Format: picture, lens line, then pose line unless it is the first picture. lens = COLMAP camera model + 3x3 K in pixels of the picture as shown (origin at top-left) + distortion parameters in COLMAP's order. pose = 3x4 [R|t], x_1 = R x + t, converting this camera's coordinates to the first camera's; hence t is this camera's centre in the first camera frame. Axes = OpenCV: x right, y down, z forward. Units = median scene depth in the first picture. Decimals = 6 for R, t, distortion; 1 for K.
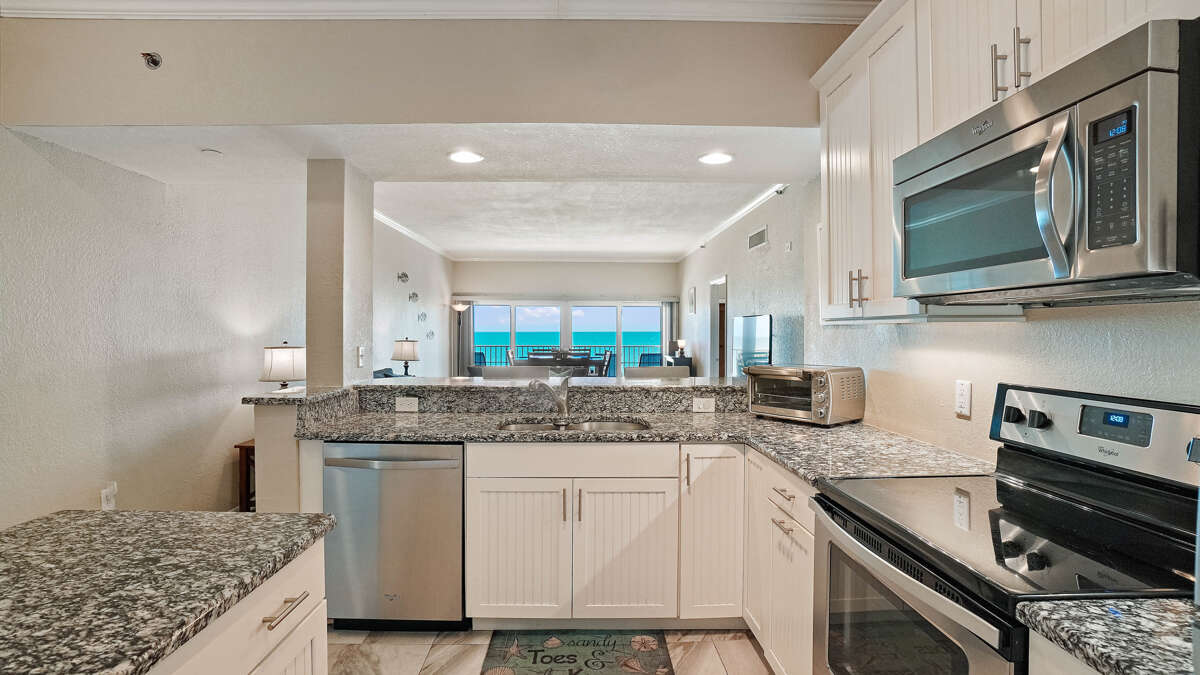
lens RADIAL K [[556.3, 0, 589.0], [0, 556.3, 335.5], [0, 0, 1]] dist [-0.050087, 0.018271]
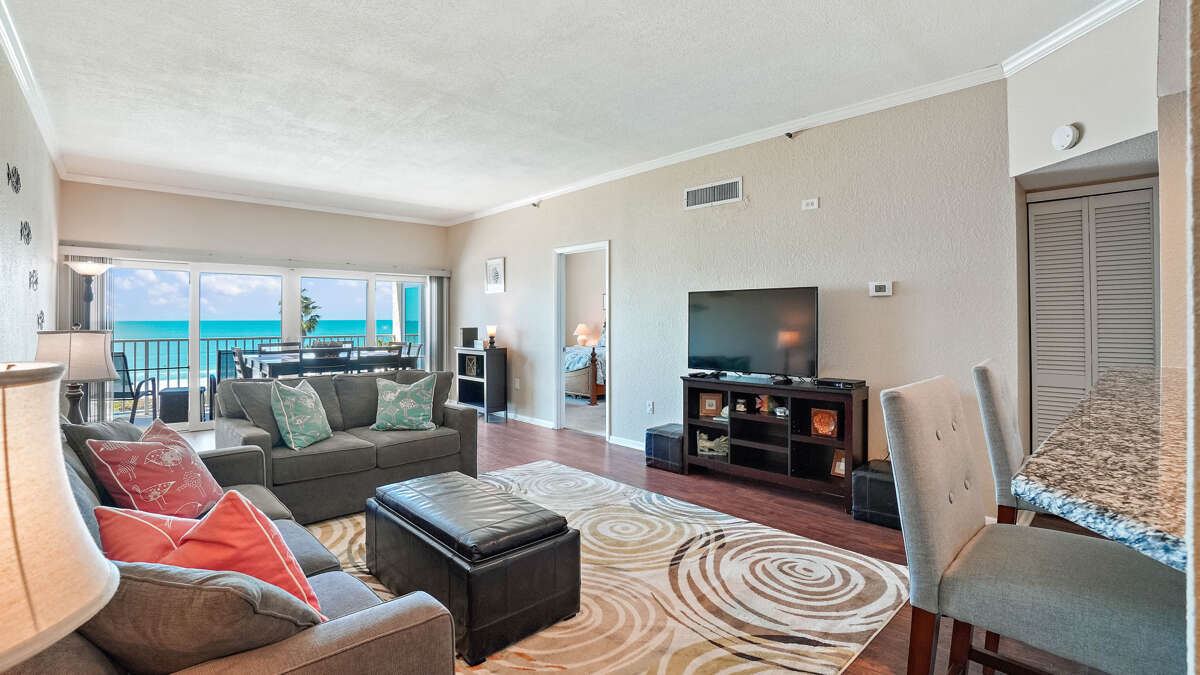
lens RADIAL K [[544.1, 0, 602.2], [0, 544.1, 318.6], [0, 0, 1]] dist [-0.034664, 0.000331]
pose [[0.747282, -0.005256, 0.664487, -1.280046], [0.011137, 0.999927, -0.004615, 0.022039], [-0.664414, 0.010849, 0.747286, 2.051880]]
